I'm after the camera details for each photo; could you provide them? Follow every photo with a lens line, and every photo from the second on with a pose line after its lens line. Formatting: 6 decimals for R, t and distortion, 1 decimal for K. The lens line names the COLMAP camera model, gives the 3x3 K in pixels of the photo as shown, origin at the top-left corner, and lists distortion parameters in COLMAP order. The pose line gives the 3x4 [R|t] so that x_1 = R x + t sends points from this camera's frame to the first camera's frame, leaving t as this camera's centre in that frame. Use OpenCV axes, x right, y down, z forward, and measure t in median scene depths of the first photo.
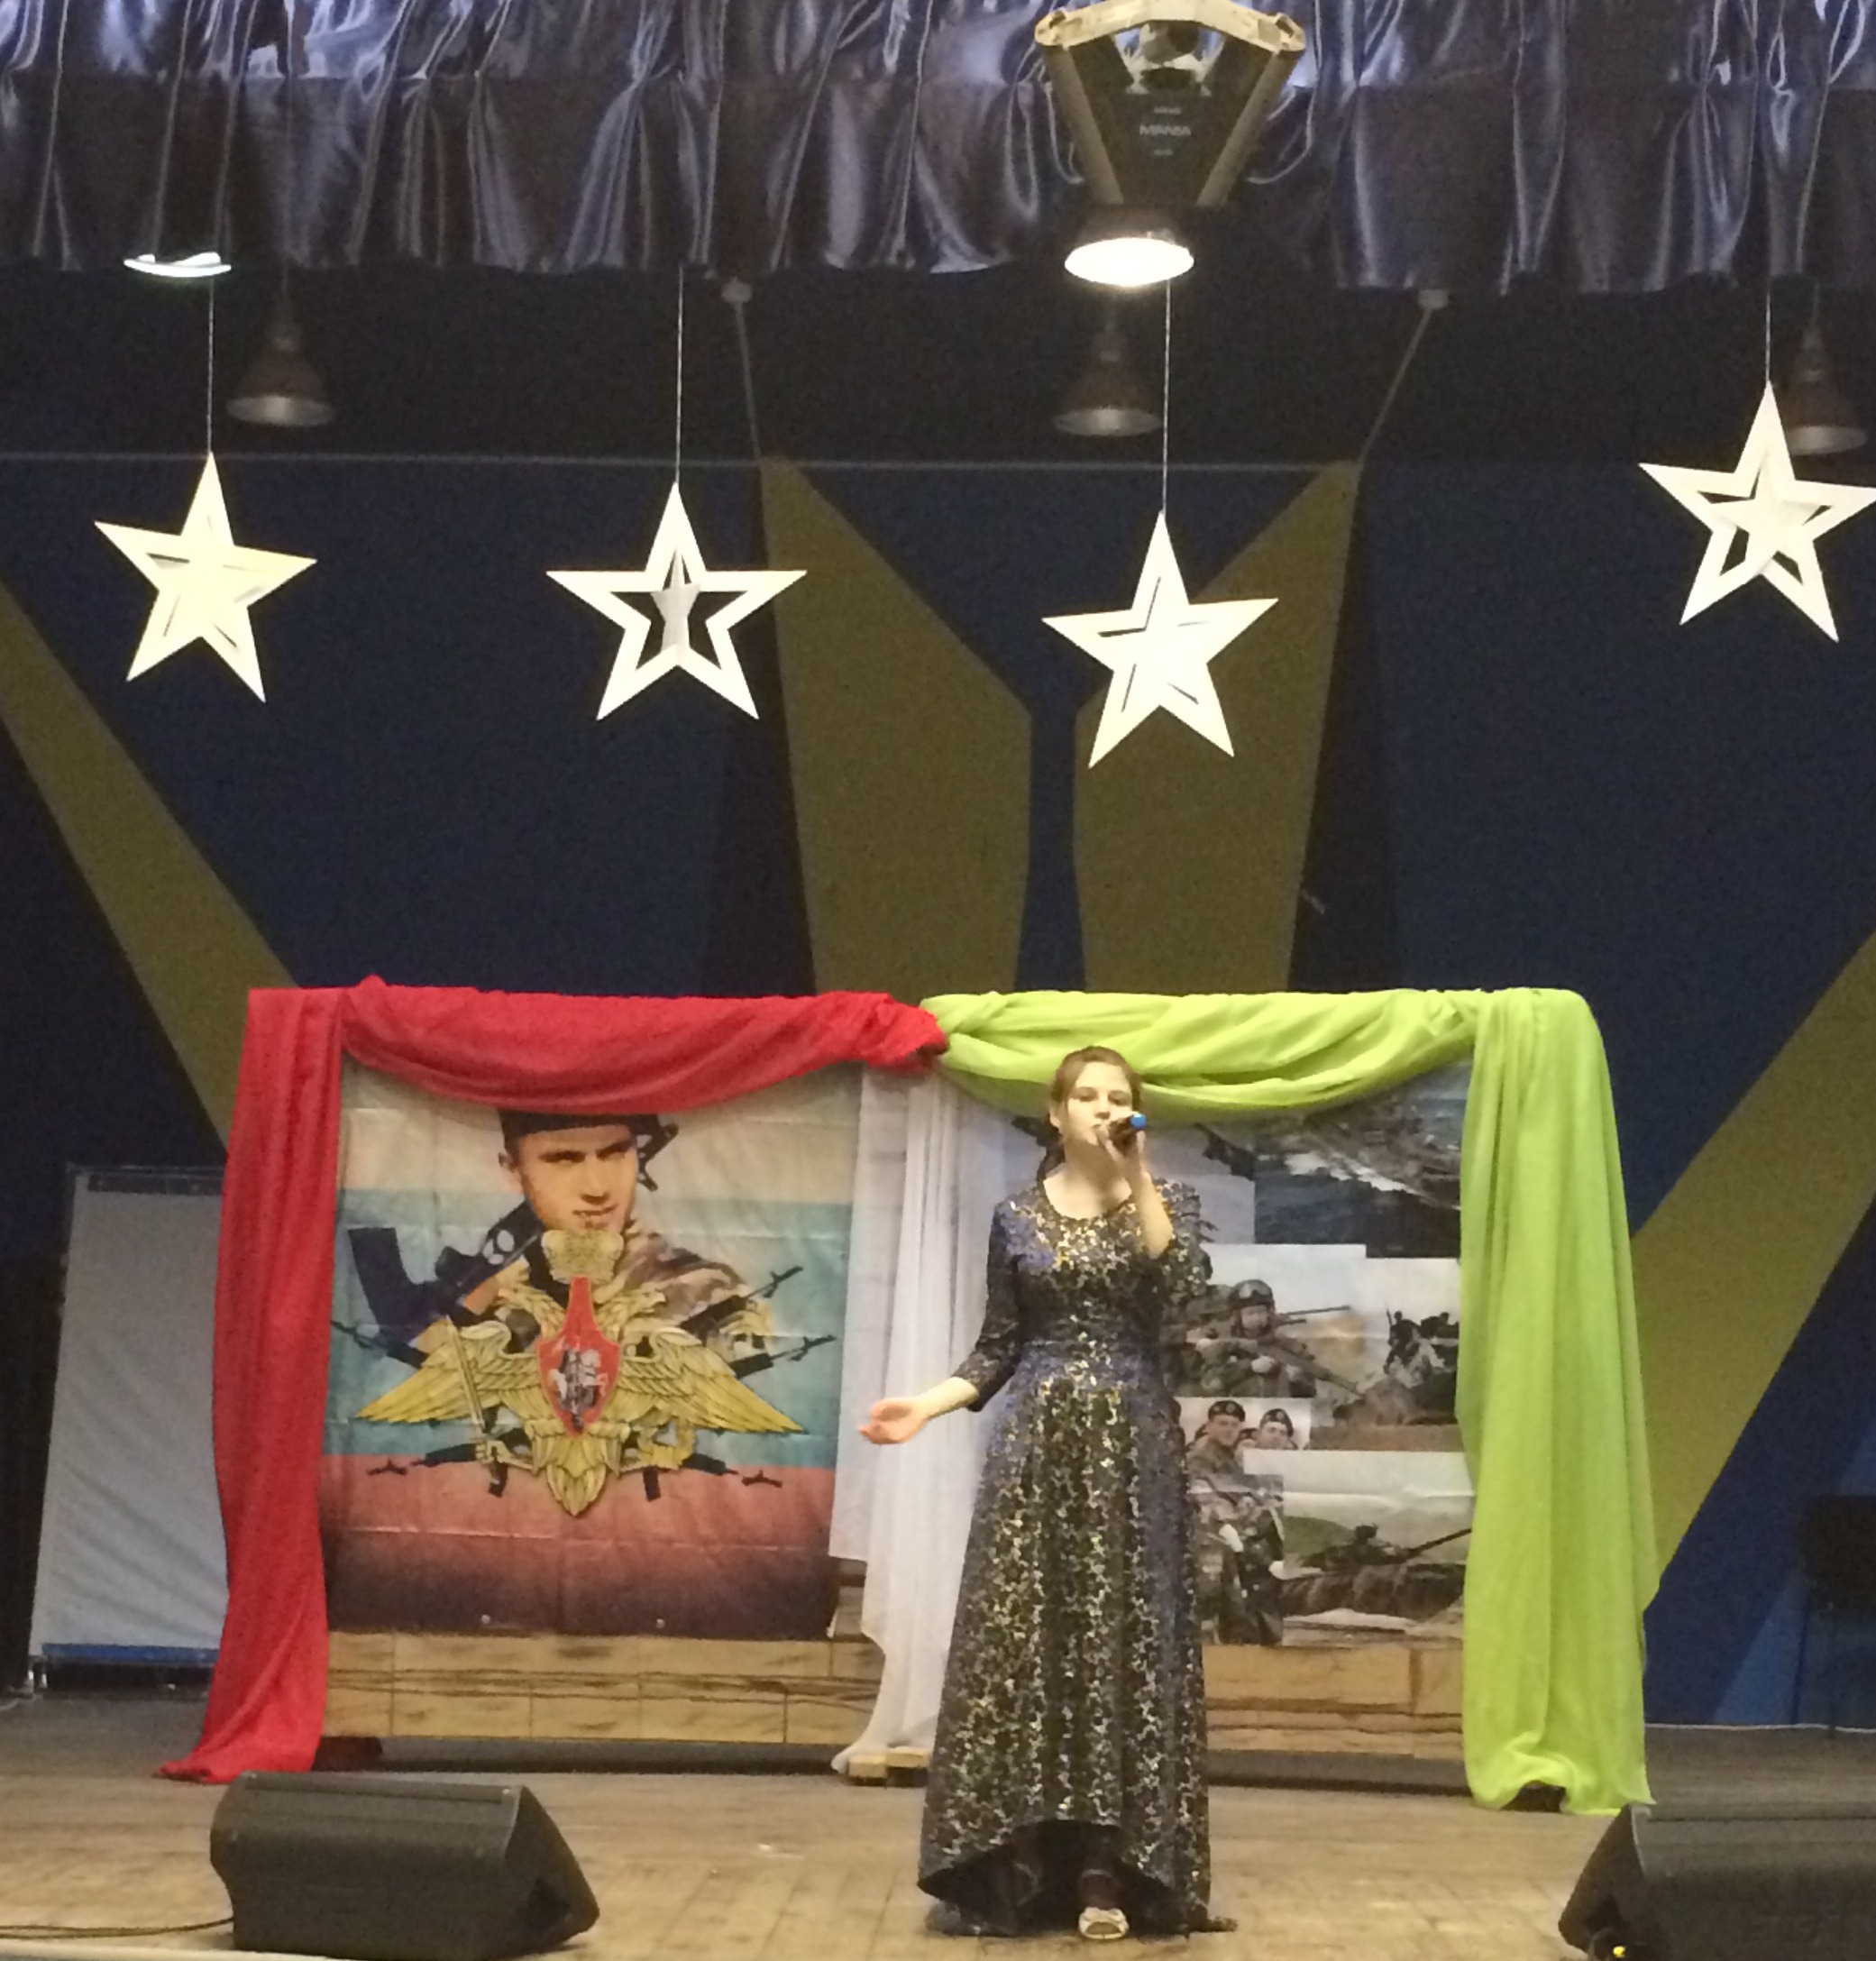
lens RADIAL K [[3839.8, 0, 846.3], [0, 3839.8, 1300.1], [0, 0, 1]] dist [0.024131, 0.000000]
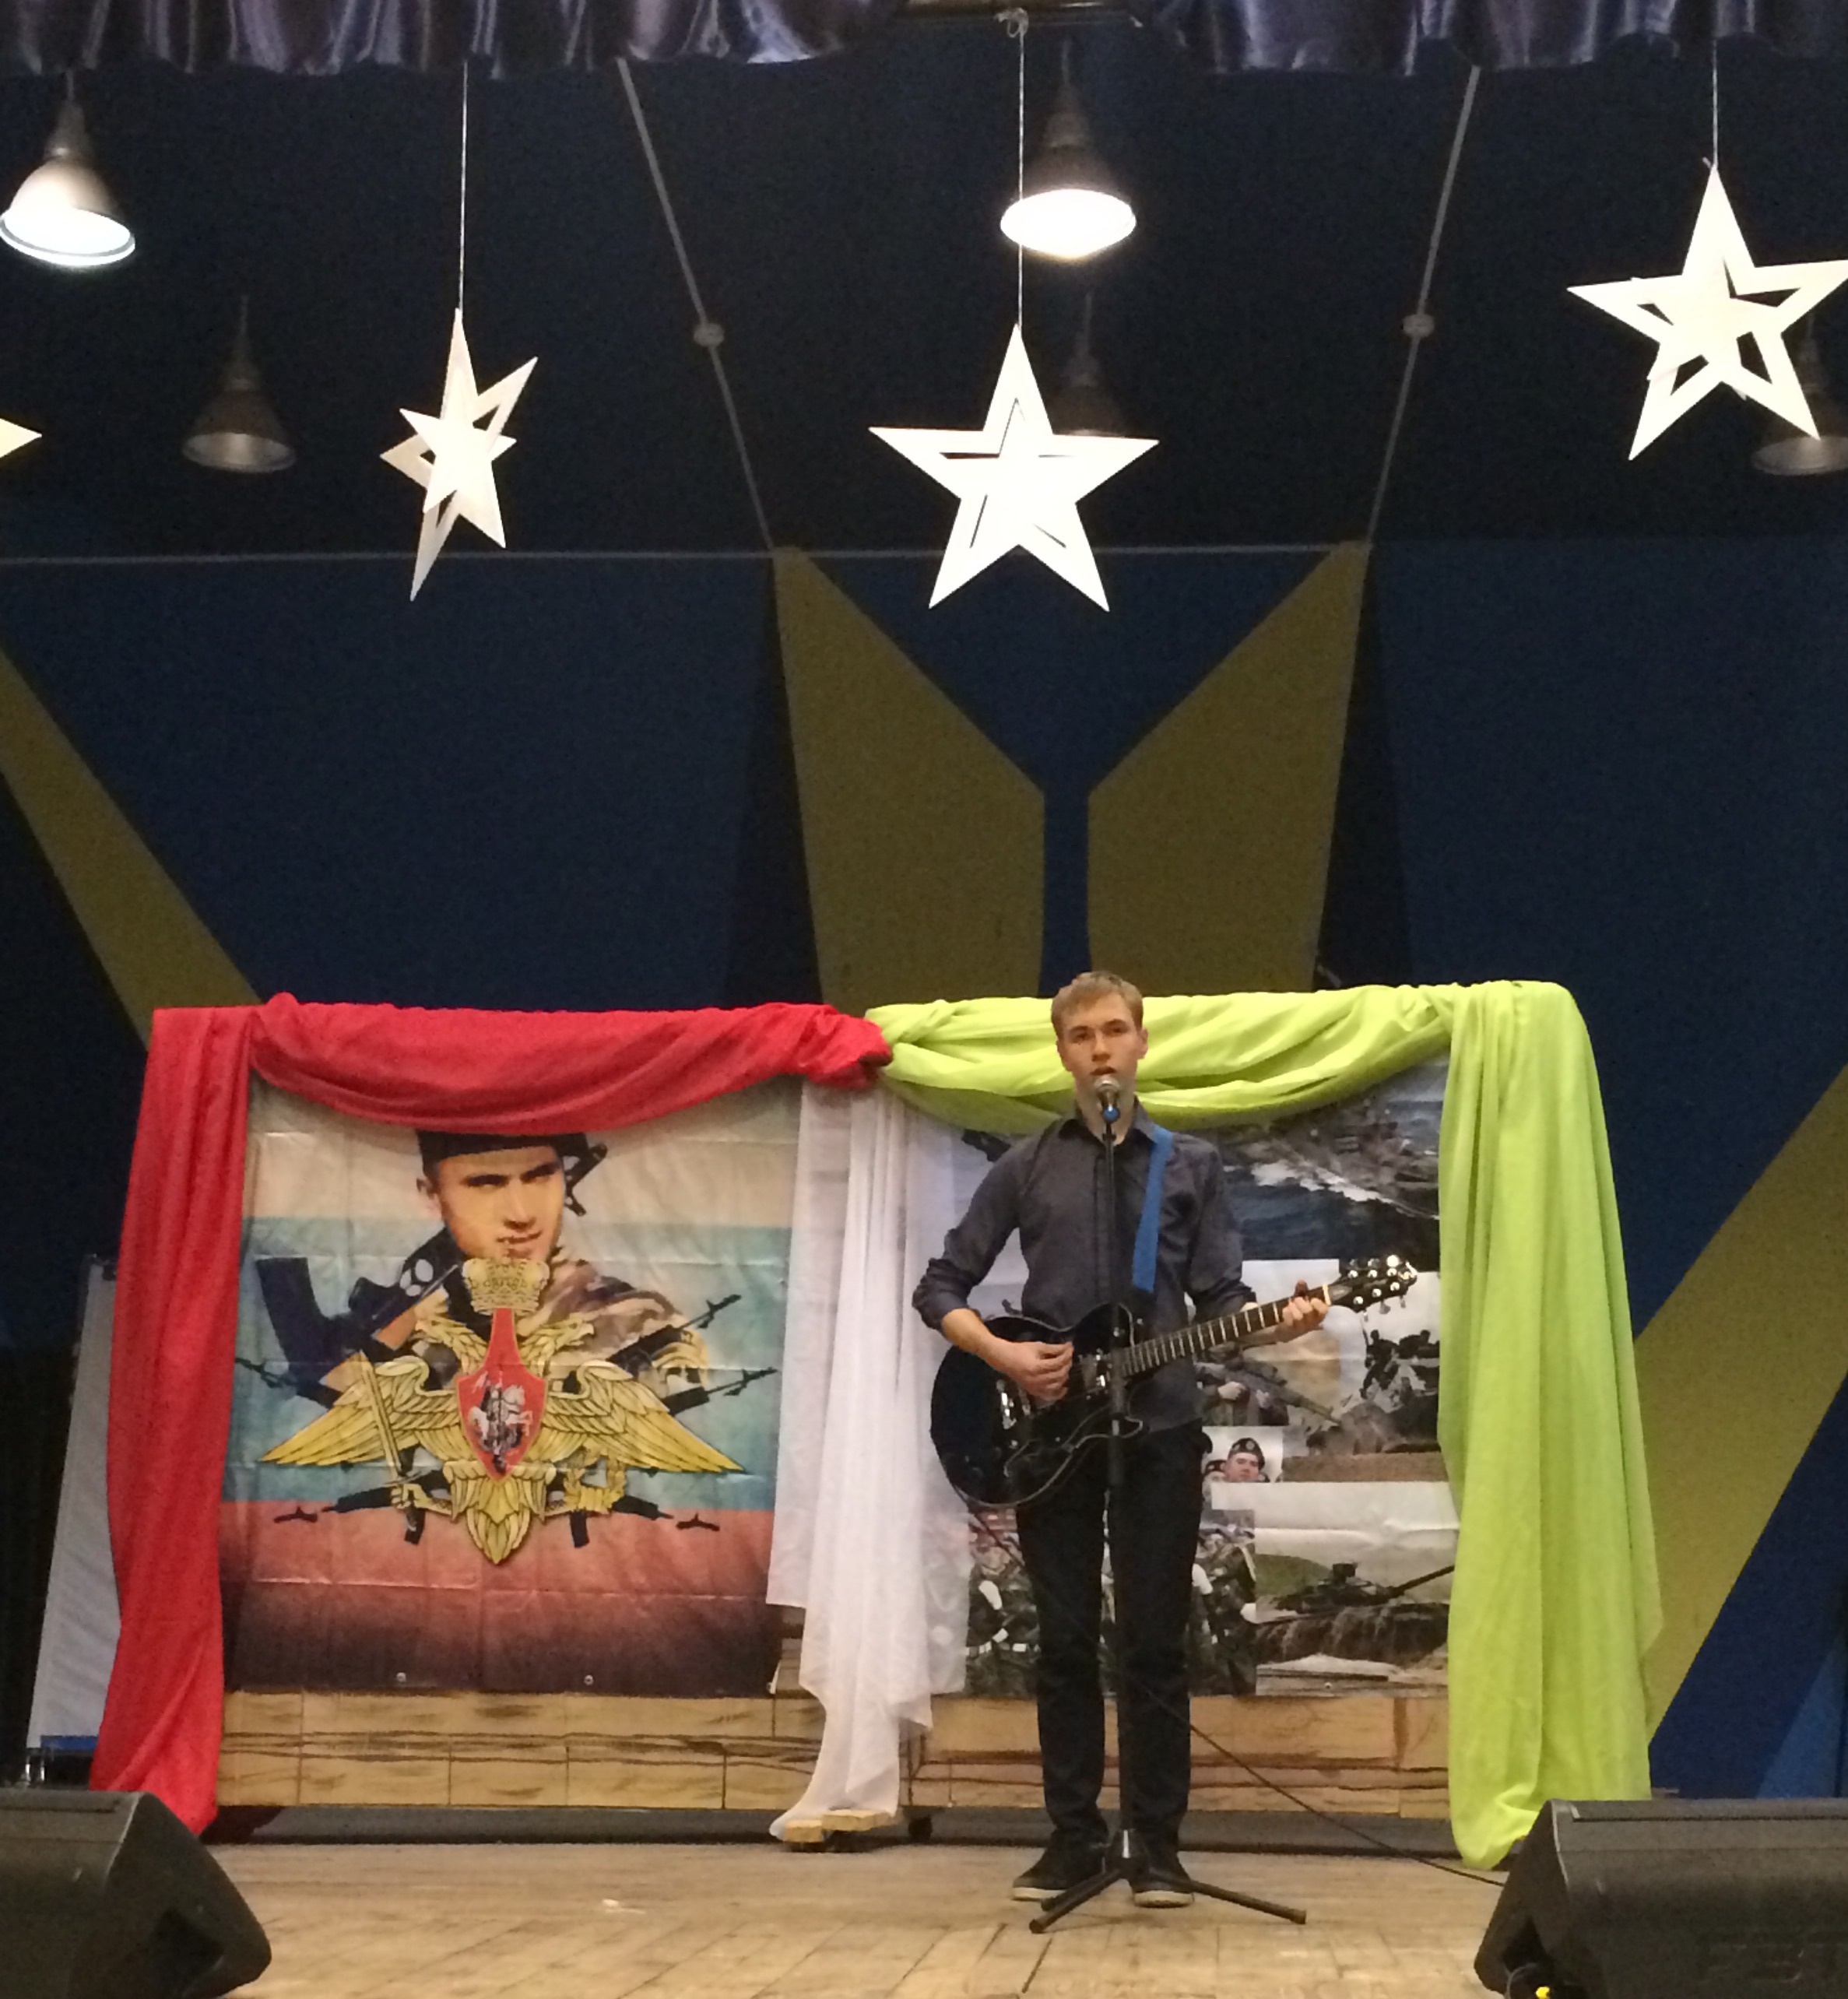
lens RADIAL K [[3357.7, 0, 954.5], [0, 3357.7, 1279.0], [0, 0, 1]] dist [0.040281, 0.000000]
pose [[0.999650, -0.010793, -0.024160, 0.060654], [0.009140, 0.997677, -0.067505, 0.043198], [0.024832, 0.067261, 0.997426, 0.185353]]
